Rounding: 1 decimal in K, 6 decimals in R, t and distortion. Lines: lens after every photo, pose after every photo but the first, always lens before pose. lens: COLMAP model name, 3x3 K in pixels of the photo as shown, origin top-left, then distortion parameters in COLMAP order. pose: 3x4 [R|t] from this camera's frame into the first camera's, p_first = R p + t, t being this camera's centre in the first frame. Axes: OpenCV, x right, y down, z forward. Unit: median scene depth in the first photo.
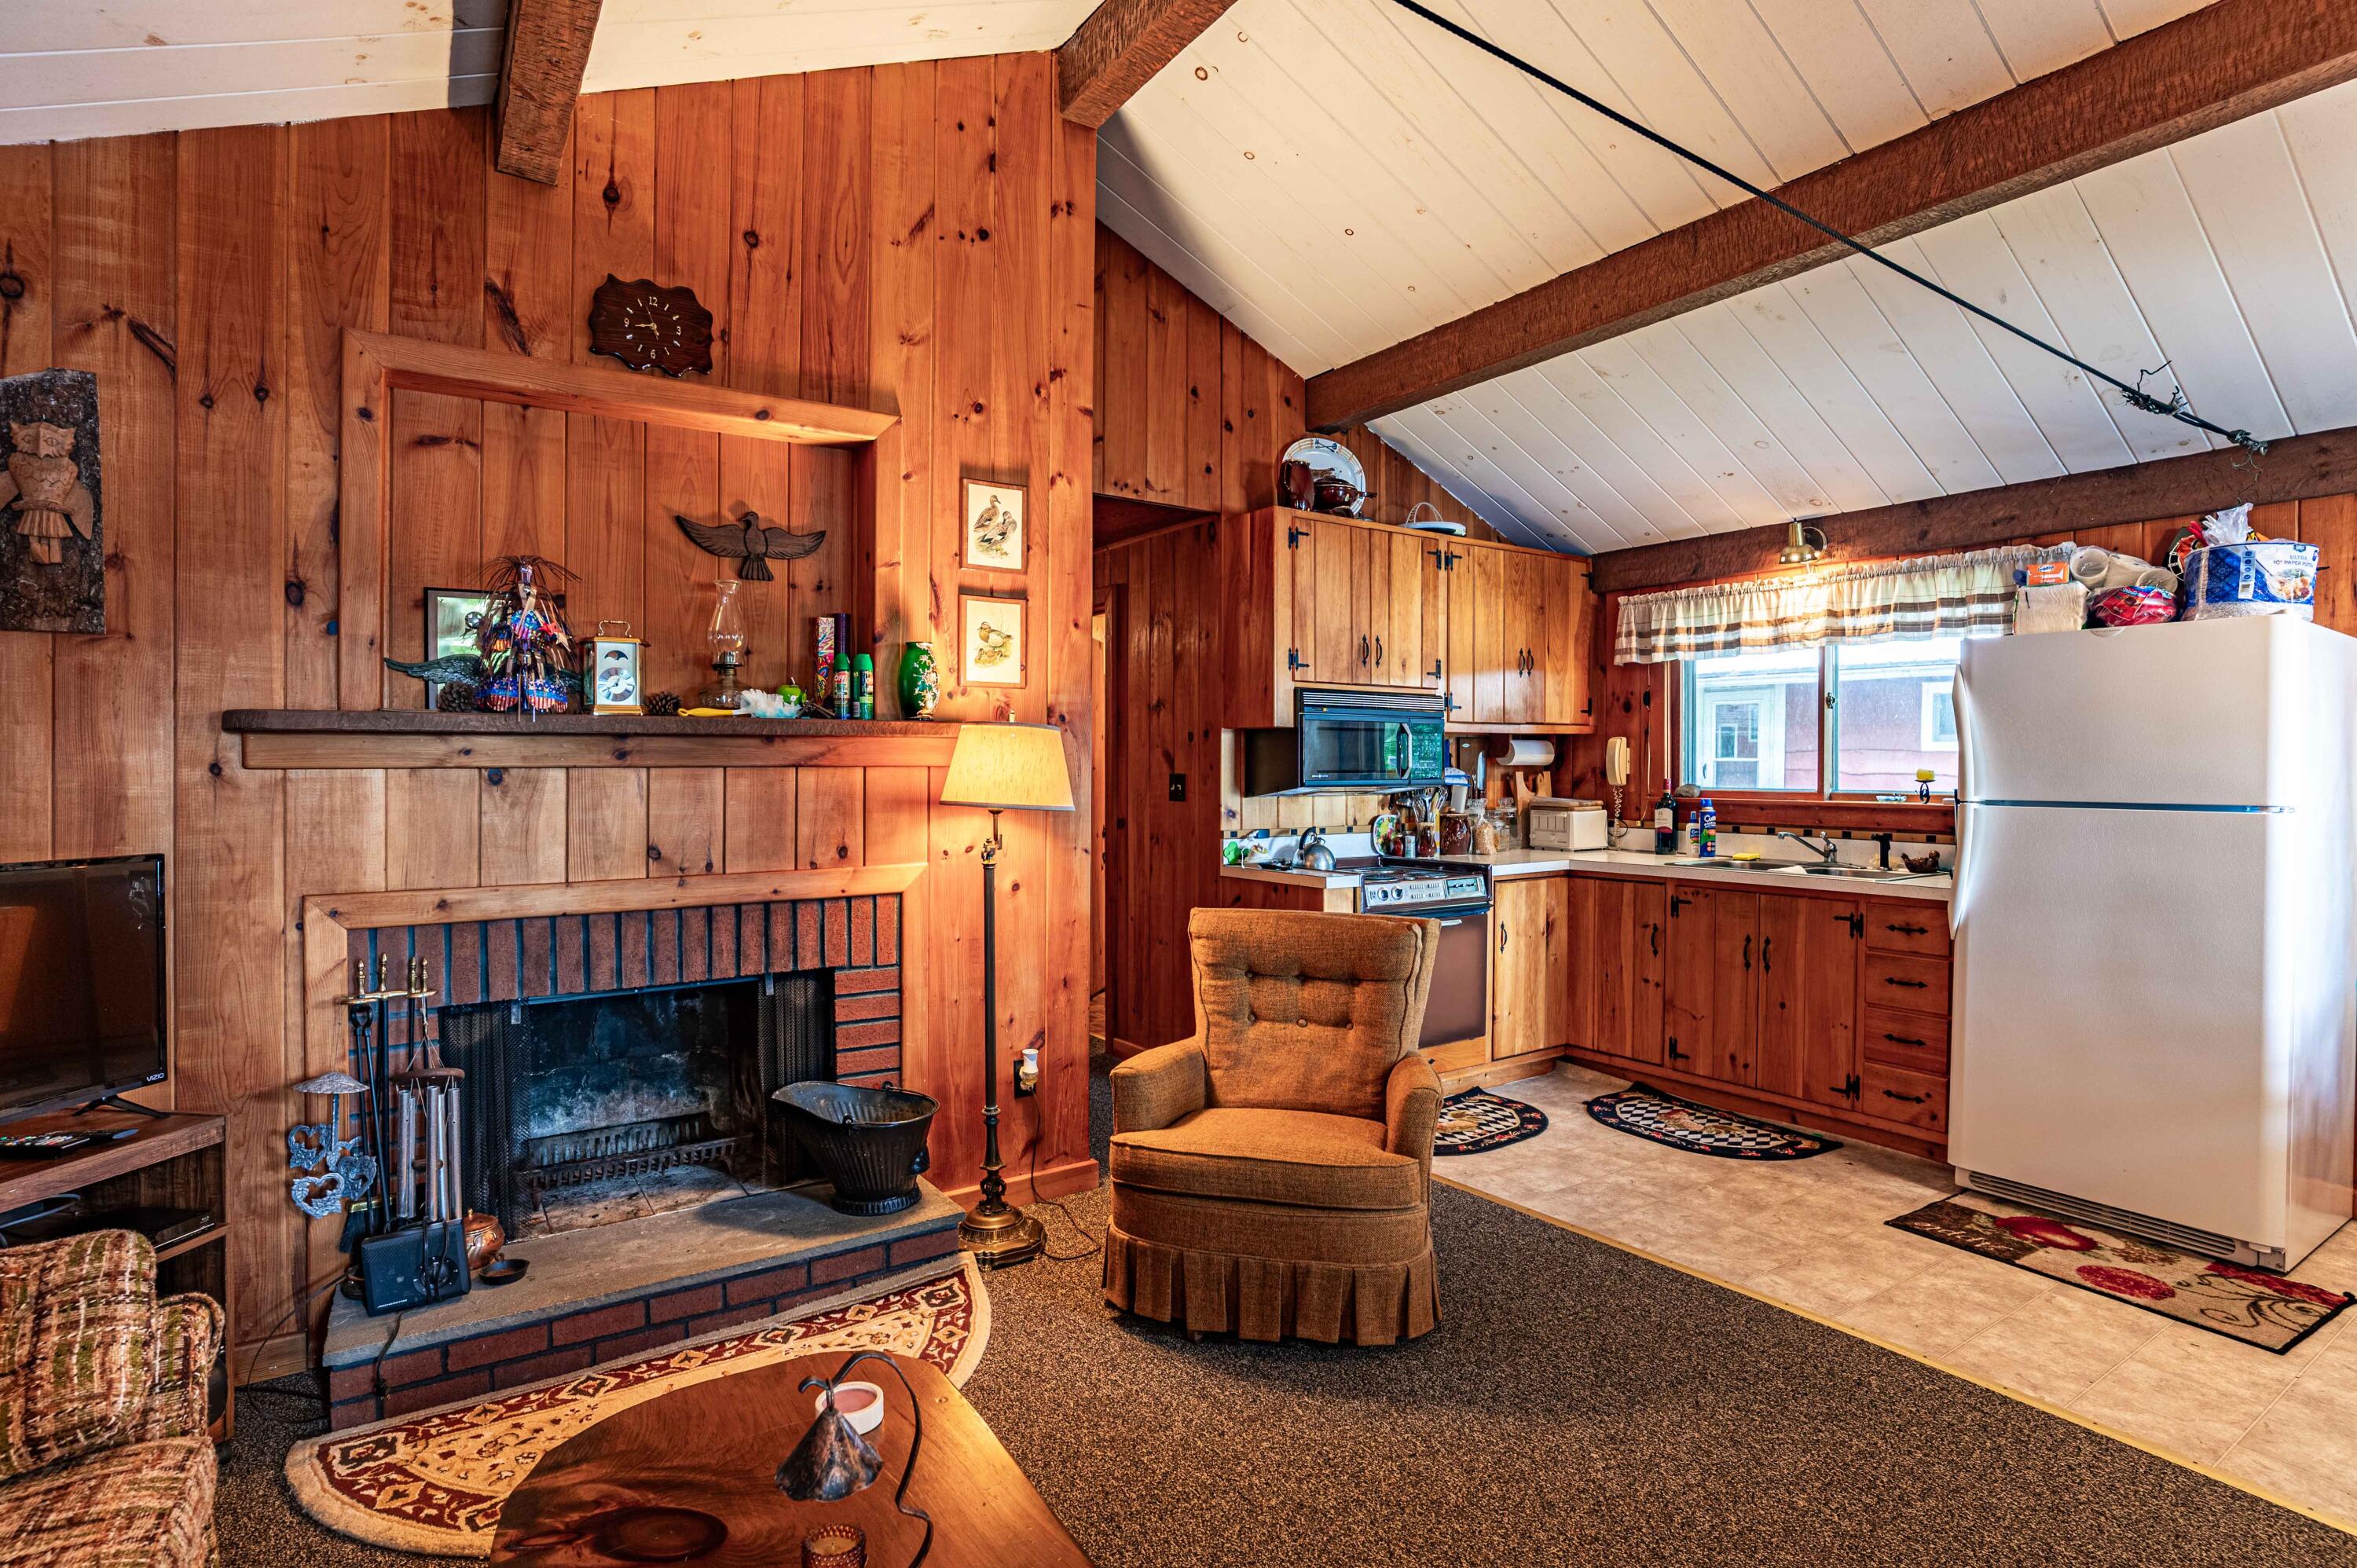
lens RADIAL K [[1147.2, 0, 1178.5], [0, 1147.2, 784.0], [0, 0, 1]] dist [-0.069243, 0.031074]
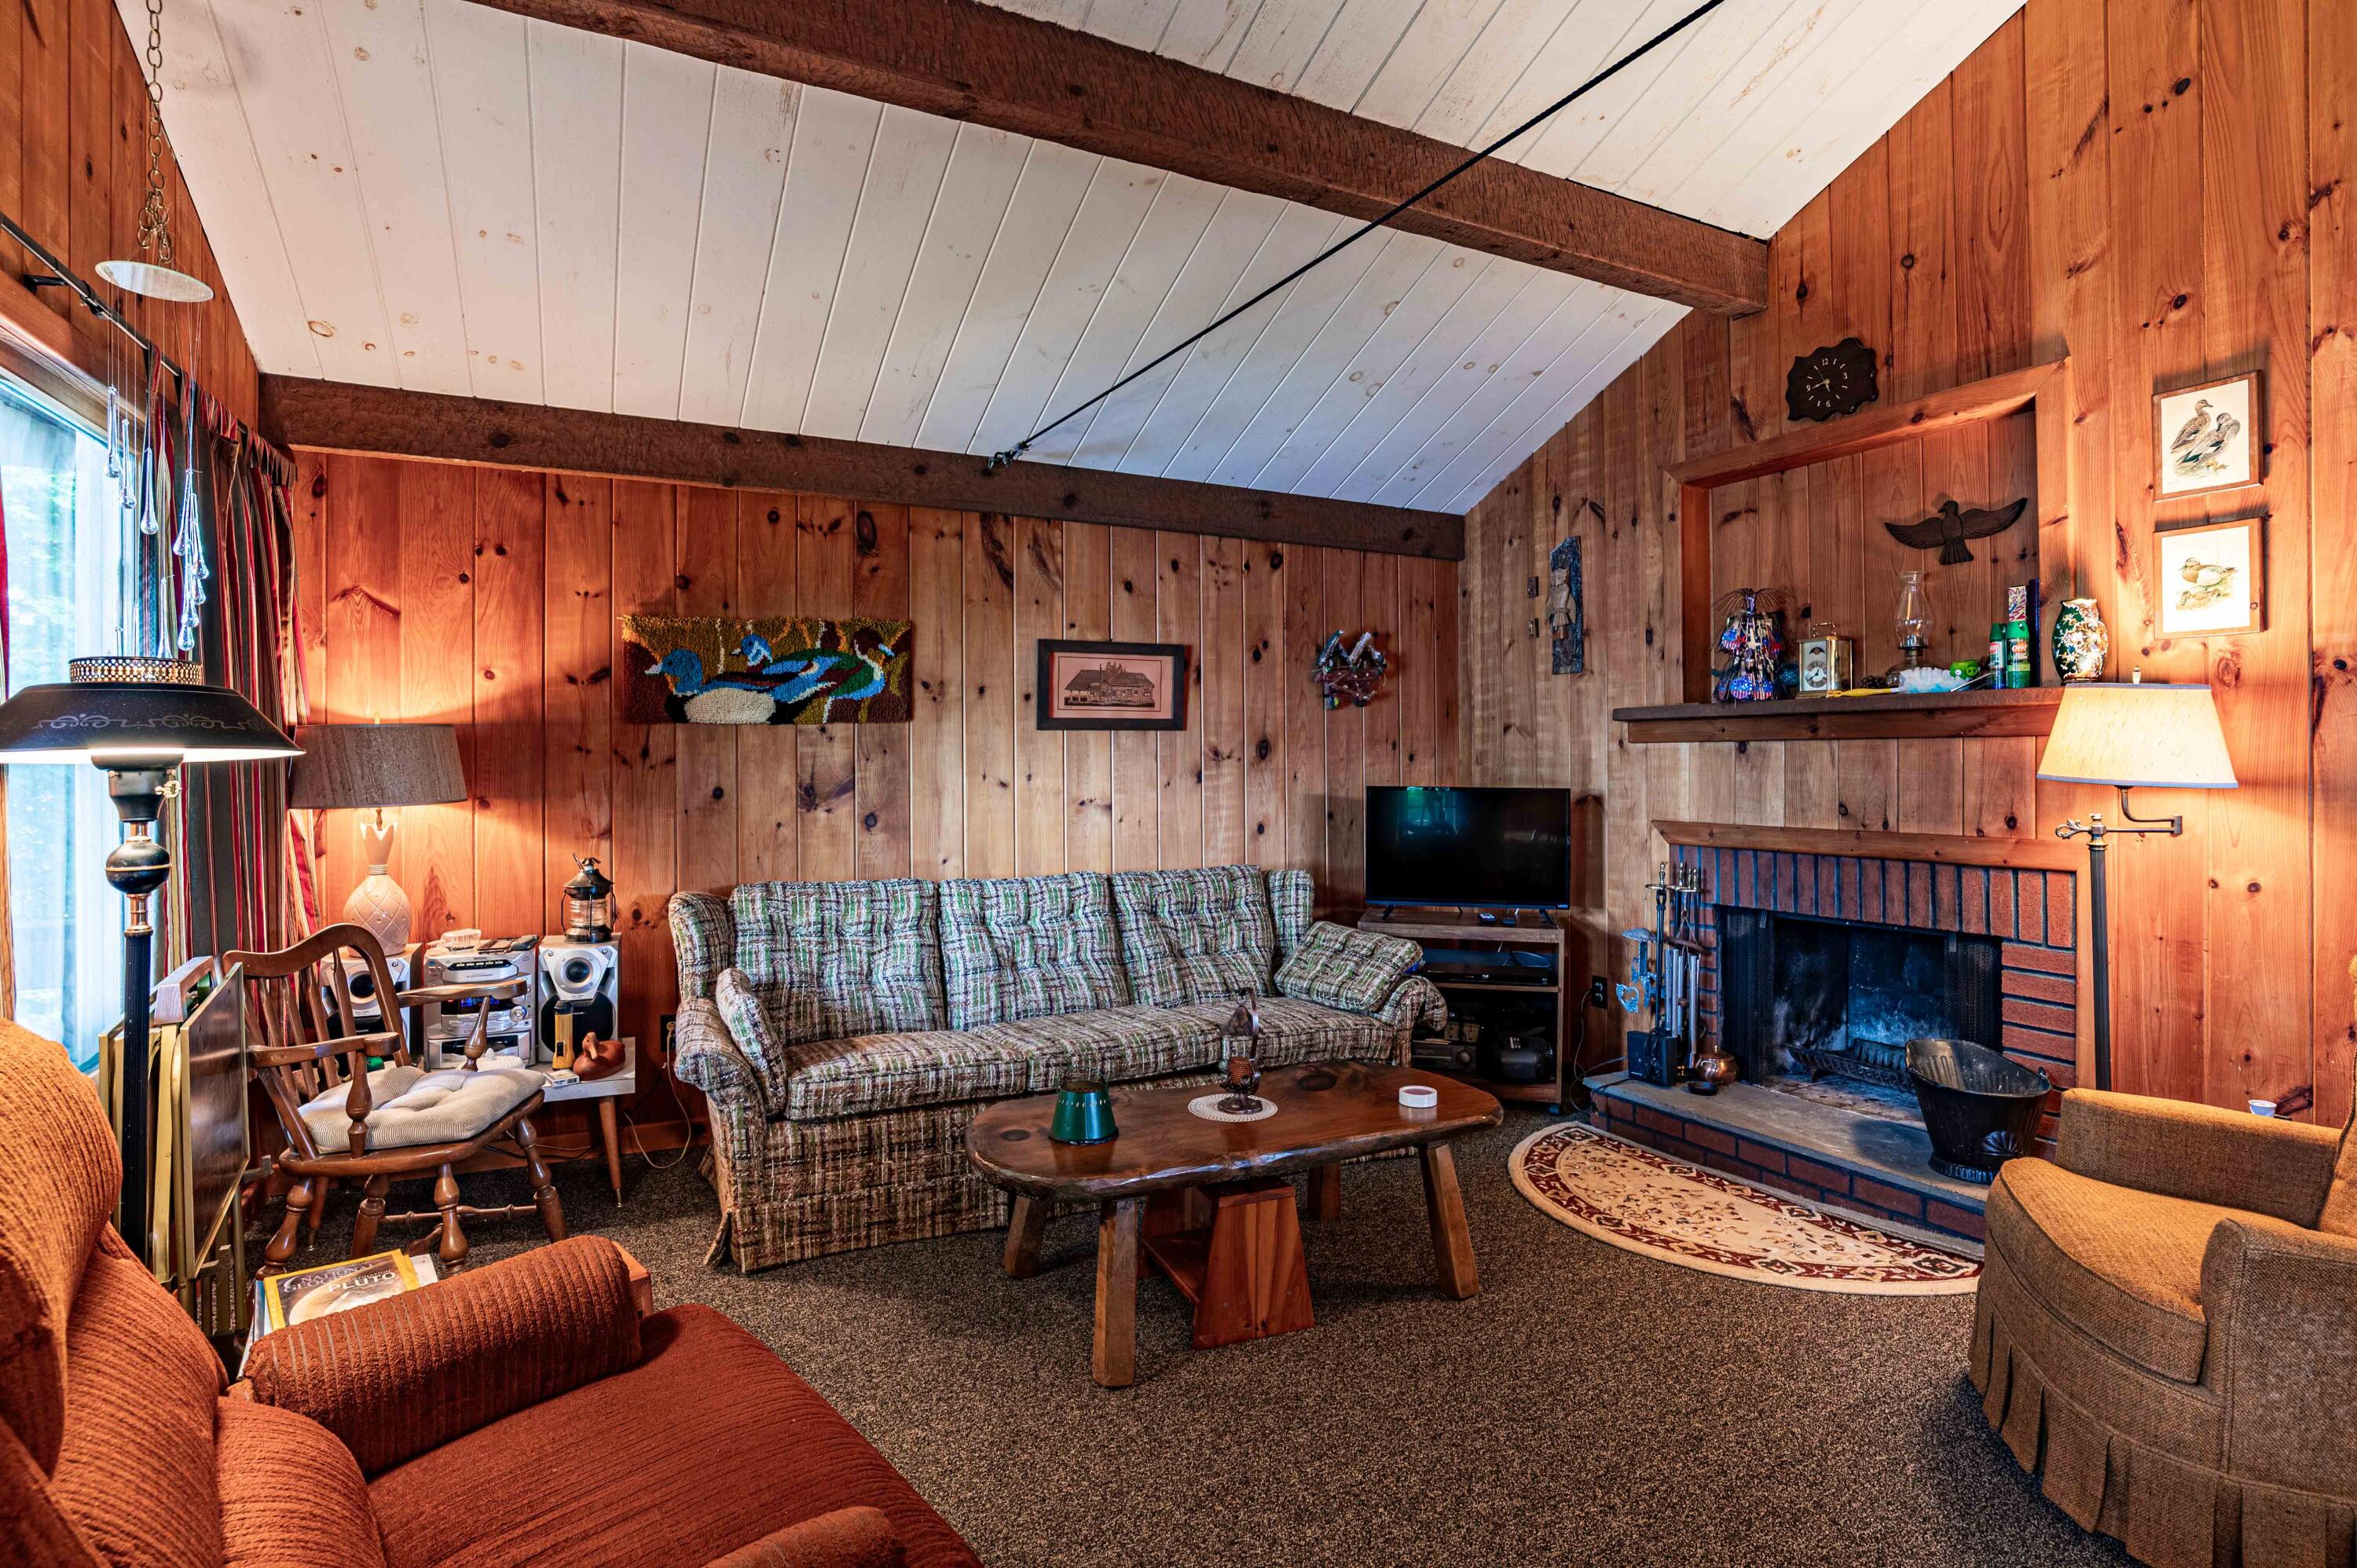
lens RADIAL K [[1158.7, 0, 1174.0], [0, 1158.7, 741.0], [0, 0, 1]] dist [-0.067564, 0.031847]
pose [[-0.121462, -0.007845, -0.992565, 0.716858], [-0.005643, 0.999958, -0.007213, -0.000147], [0.992580, 0.004725, -0.121502, 0.370673]]
